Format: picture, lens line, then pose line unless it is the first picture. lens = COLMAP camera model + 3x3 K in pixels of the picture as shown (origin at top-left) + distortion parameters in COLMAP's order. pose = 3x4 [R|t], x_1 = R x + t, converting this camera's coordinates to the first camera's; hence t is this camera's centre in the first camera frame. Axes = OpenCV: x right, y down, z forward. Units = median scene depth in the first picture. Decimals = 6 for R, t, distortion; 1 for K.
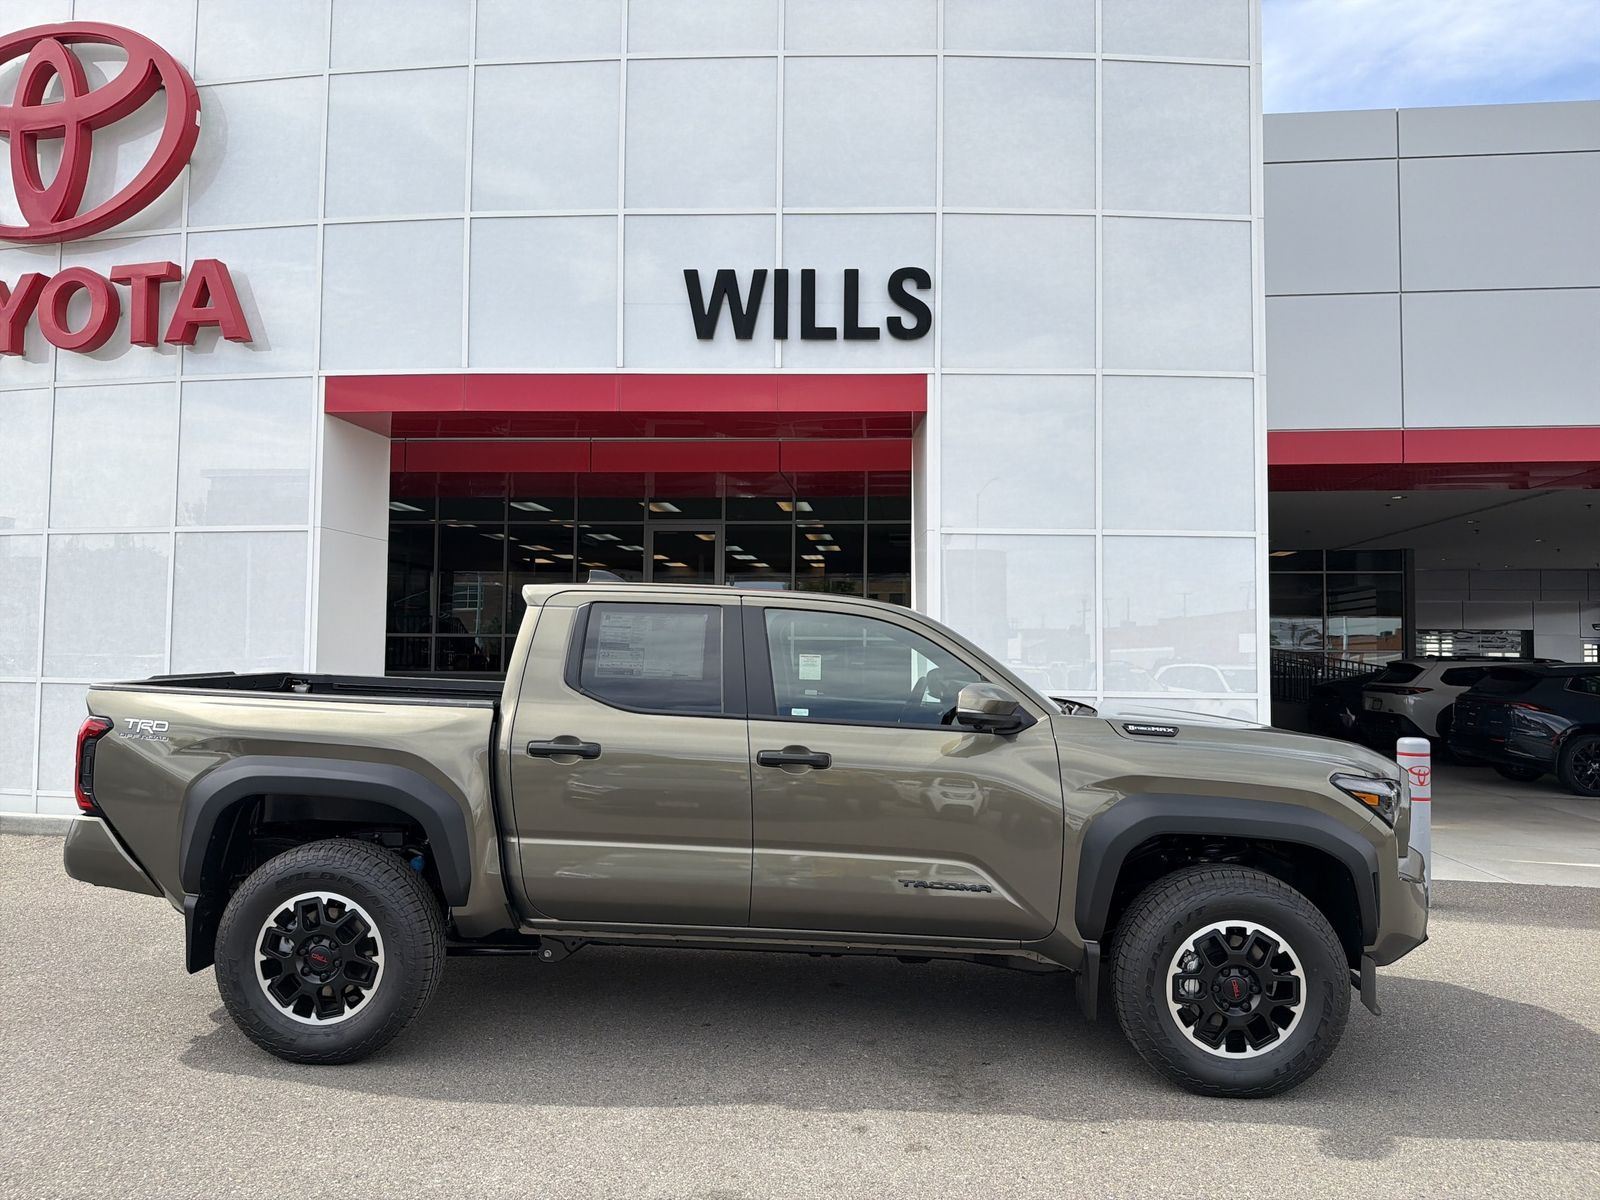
lens RADIAL K [[1136.8, 0, 819.7], [0, 1136.8, 622.1], [0, 0, 1]] dist [0.033275, -0.018172]
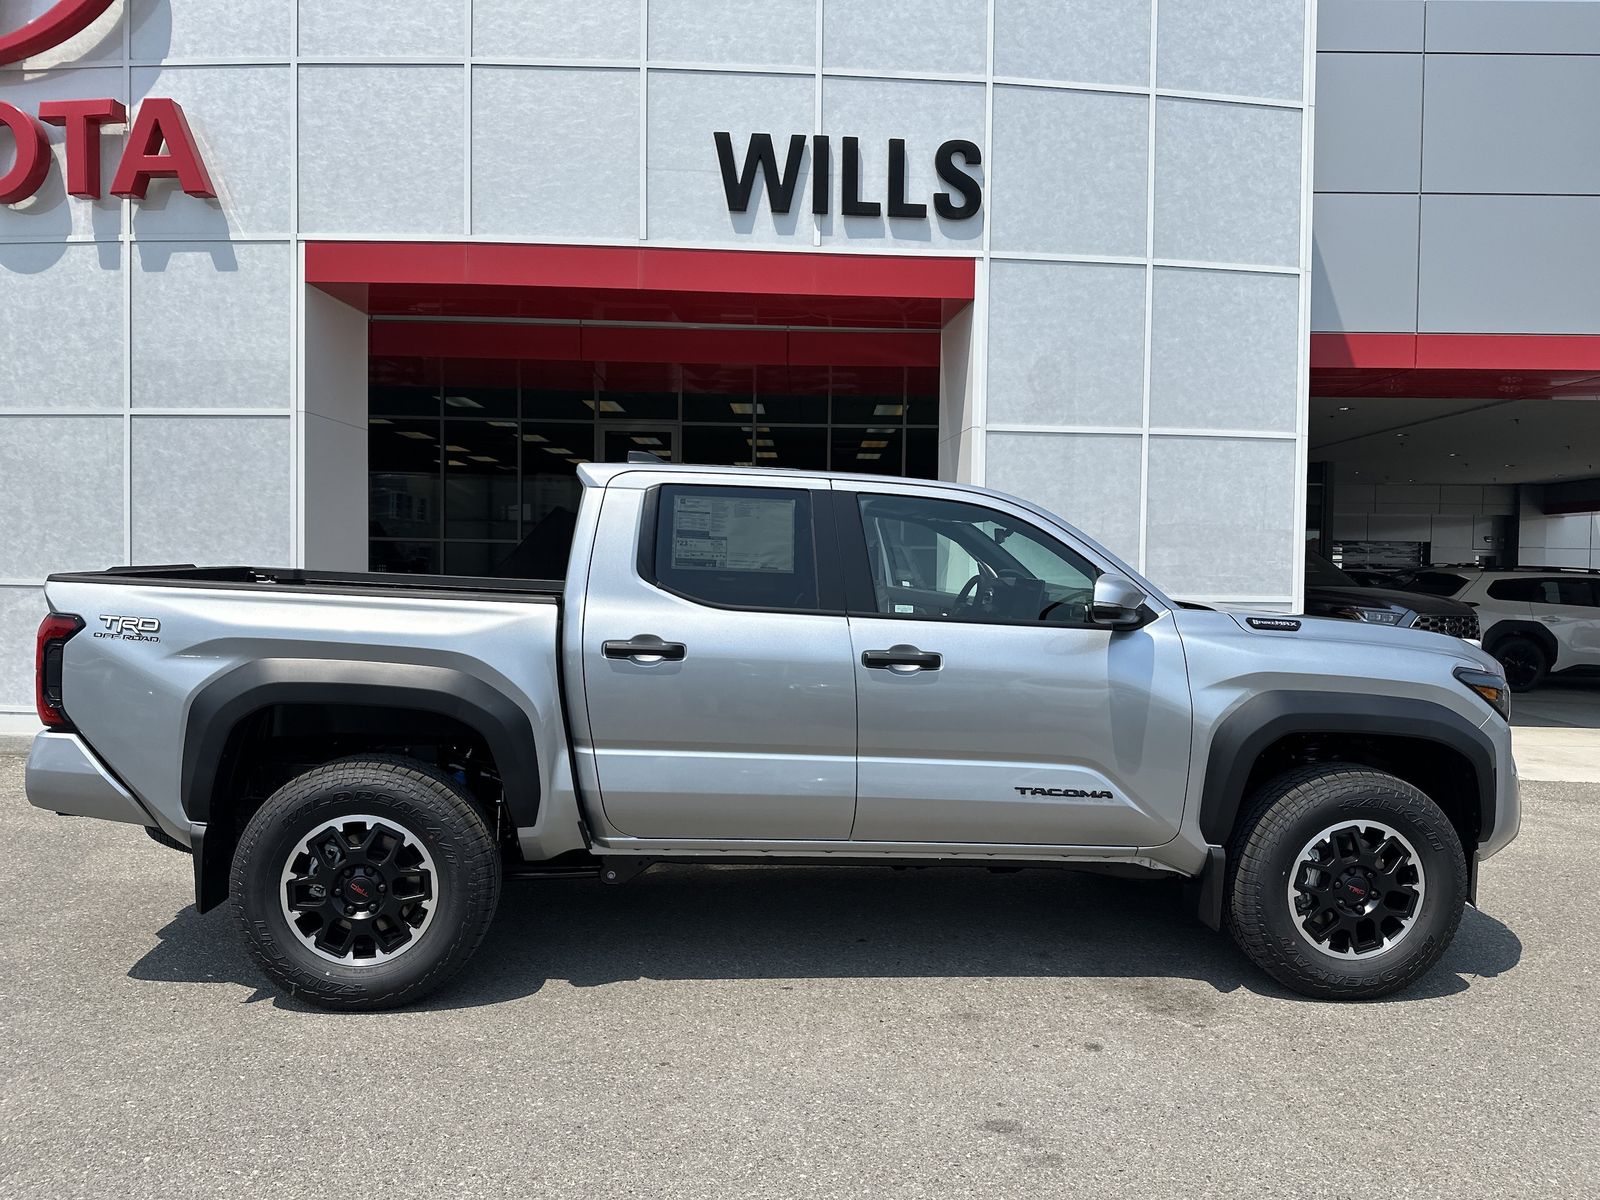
lens RADIAL K [[1136.8, 0, 811.9], [0, 1136.8, 593.6], [0, 0, 1]] dist [0.033275, -0.018172]
pose [[0.993931, 0.000366, 0.110006, -0.143941], [-0.005650, 0.998845, 0.047723, 0.016005], [-0.109861, -0.048055, 0.992785, 0.063956]]
